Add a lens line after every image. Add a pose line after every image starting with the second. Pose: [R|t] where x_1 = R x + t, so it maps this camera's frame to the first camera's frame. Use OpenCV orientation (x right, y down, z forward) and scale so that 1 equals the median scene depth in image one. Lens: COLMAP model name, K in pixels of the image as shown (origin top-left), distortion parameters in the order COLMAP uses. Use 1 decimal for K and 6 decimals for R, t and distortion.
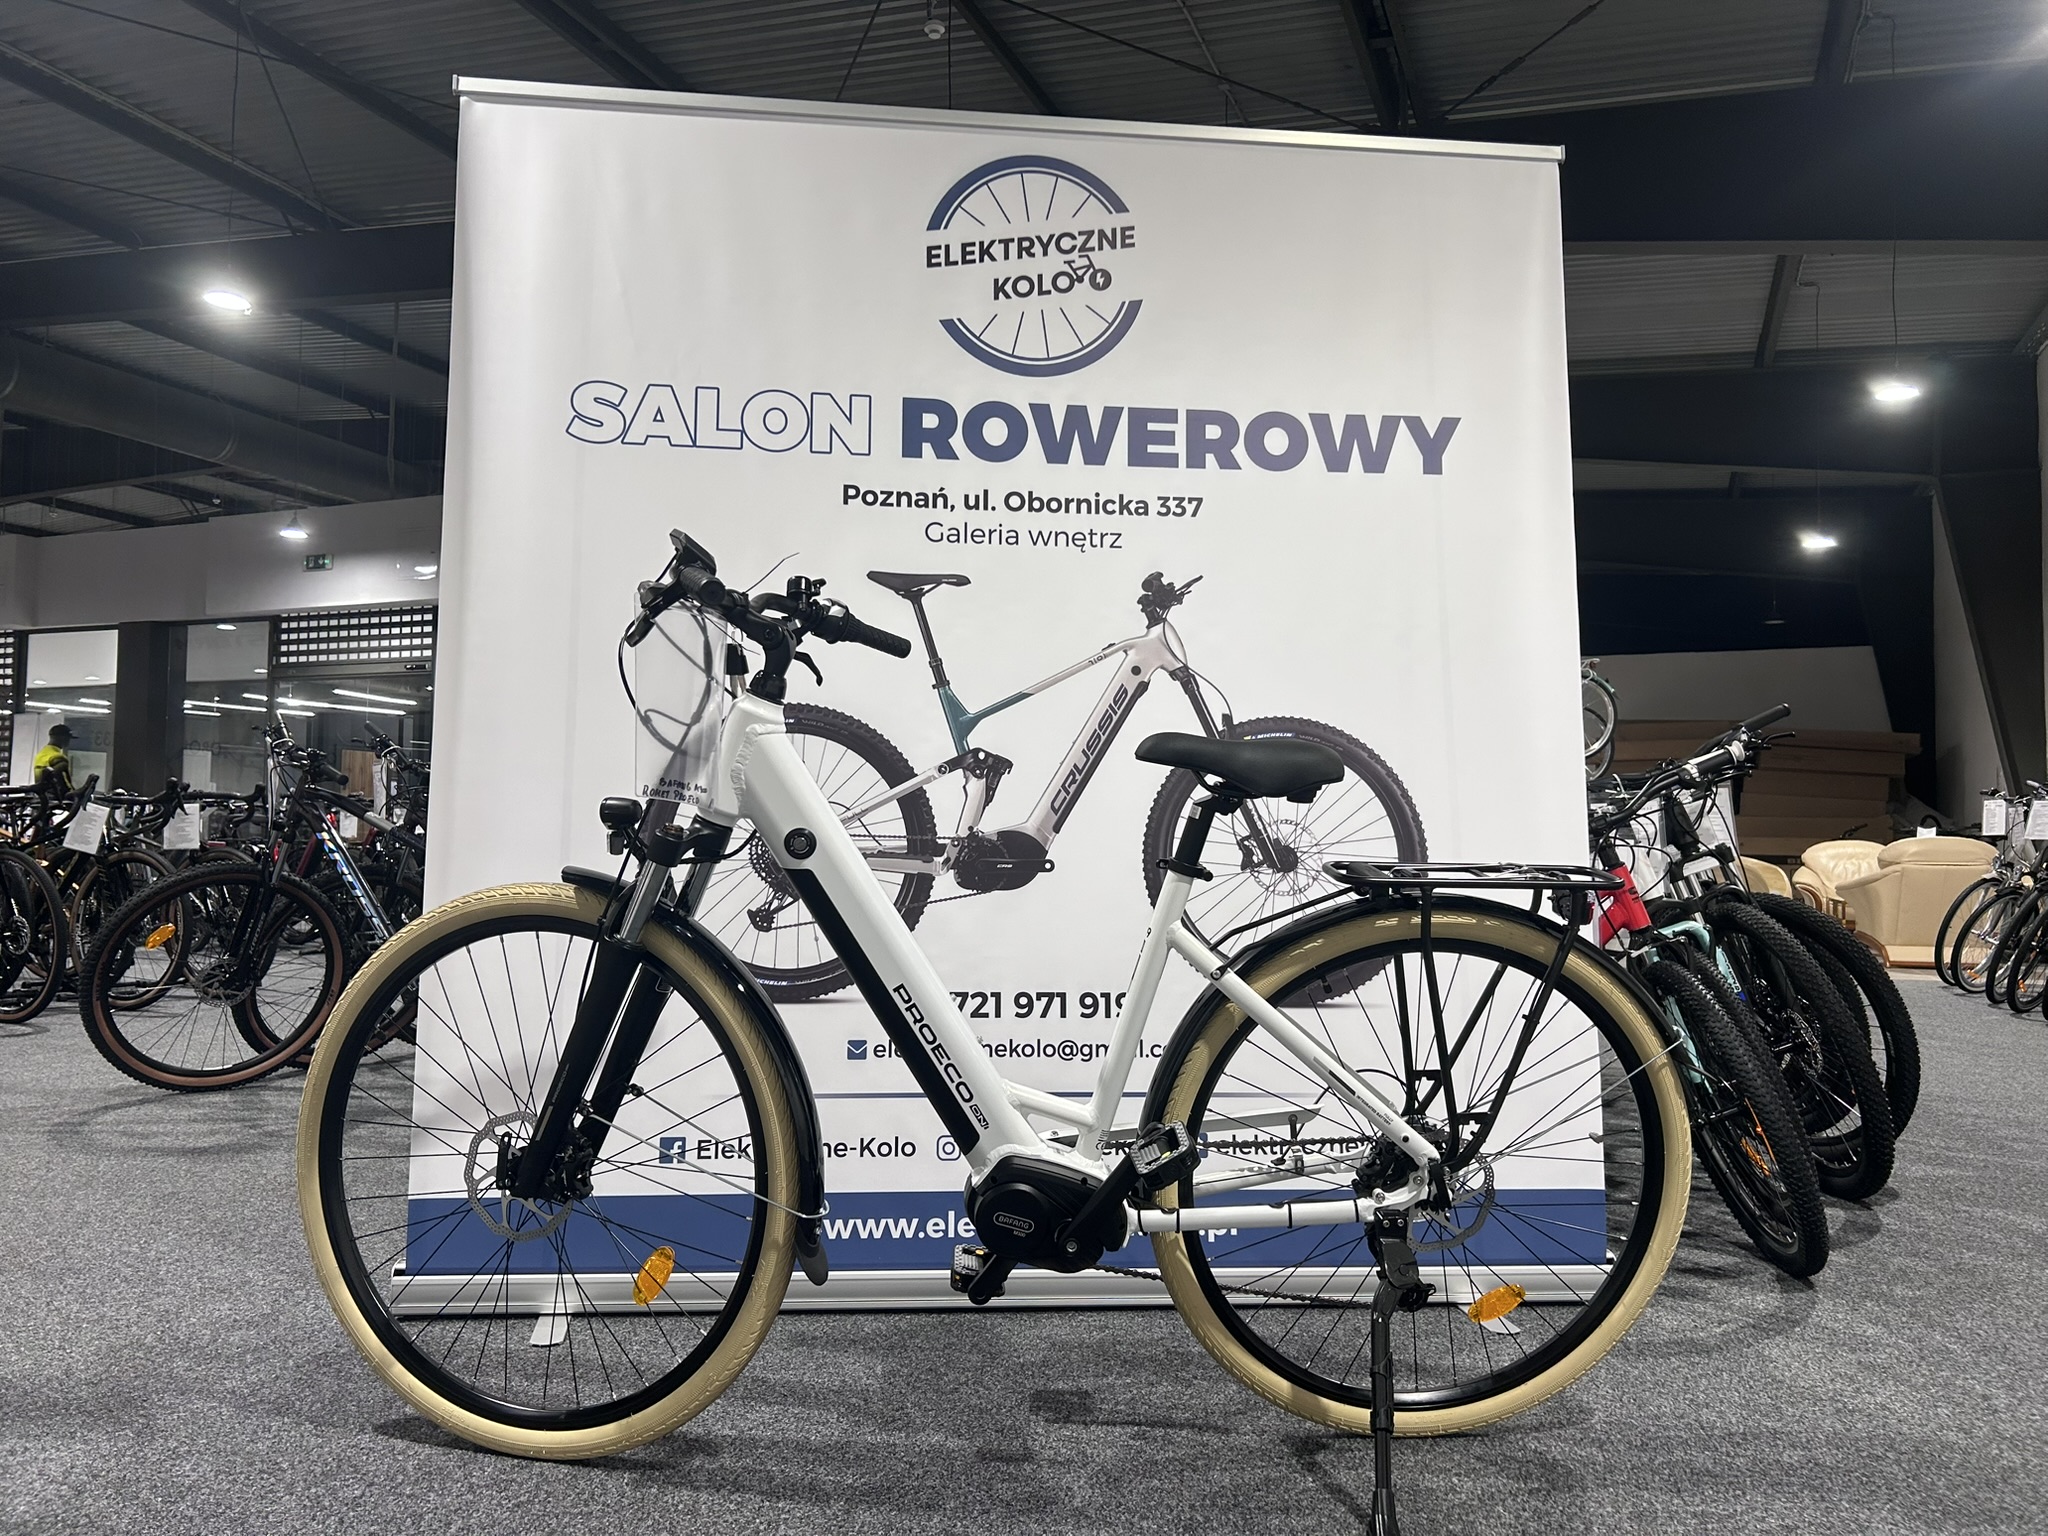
lens RADIAL K [[1558.7, 0, 1016.7], [0, 1558.7, 757.8], [0, 0, 1]] dist [0.058899, -0.064740]
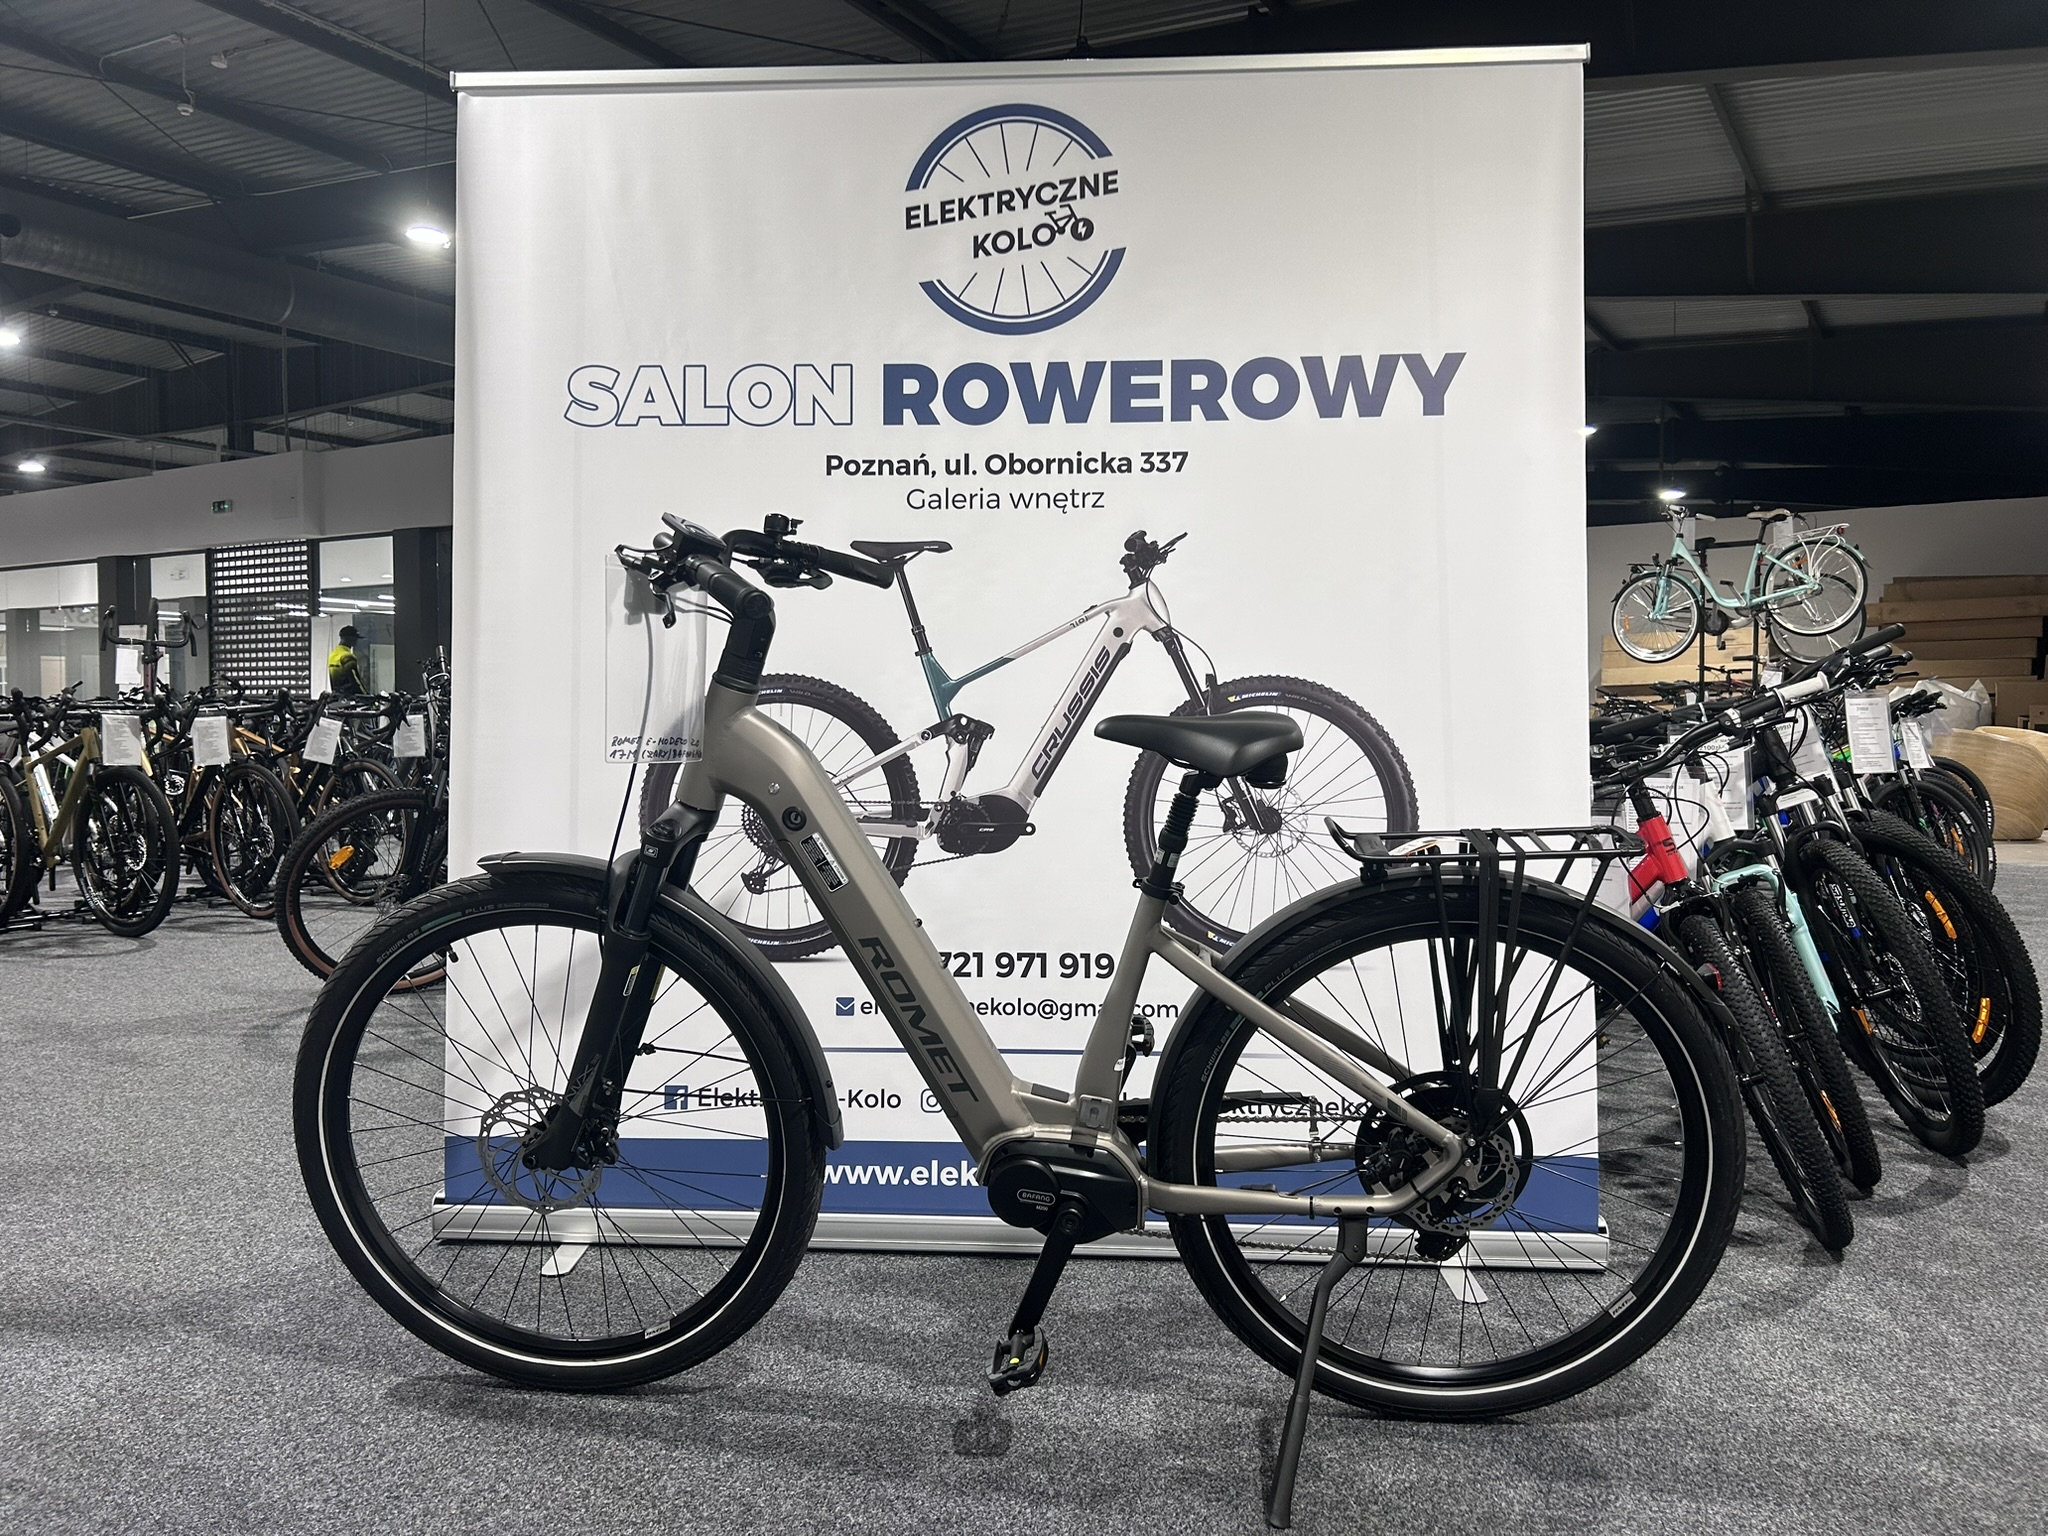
lens RADIAL K [[1558.7, 0, 1028.4], [0, 1558.7, 750.3], [0, 0, 1]] dist [0.058899, -0.064740]
pose [[0.986726, -0.009780, -0.162096, 0.180074], [0.022907, 0.996586, 0.079314, -0.060869], [0.160767, -0.081974, 0.983582, 0.004832]]
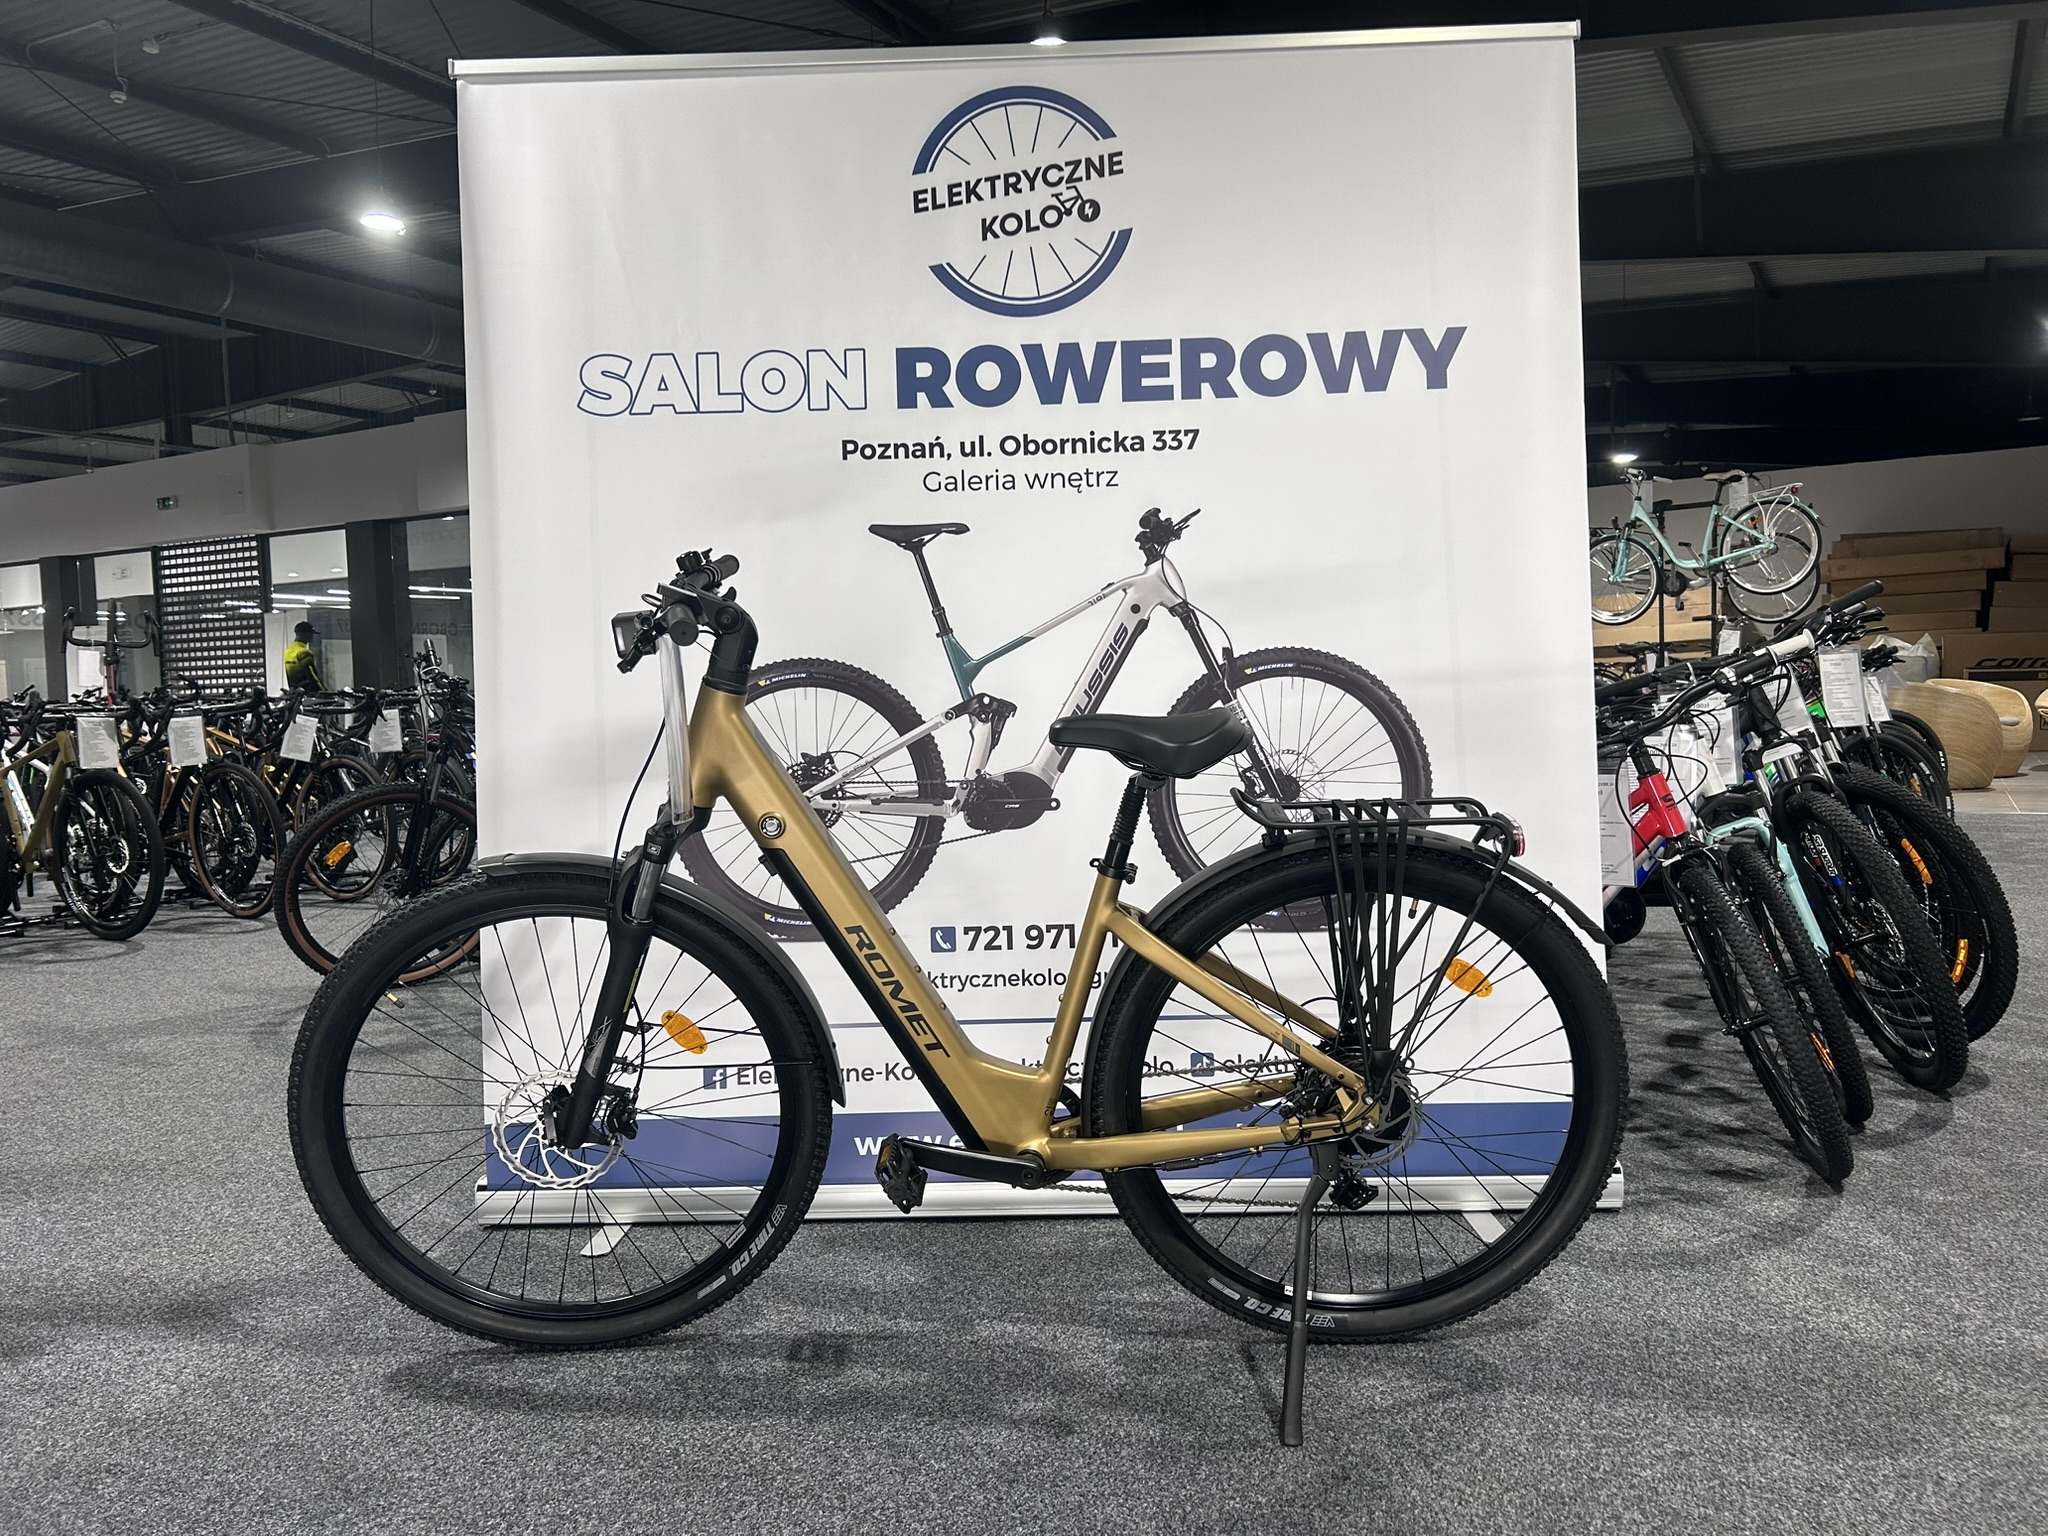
lens RADIAL K [[1558.7, 0, 1029.4], [0, 1558.7, 774.3], [0, 0, 1]] dist [0.058899, -0.064740]
pose [[0.990341, -0.033744, -0.134482, 0.140790], [0.048676, 0.992812, 0.109336, -0.063095], [0.129826, -0.114826, 0.984866, -0.023326]]
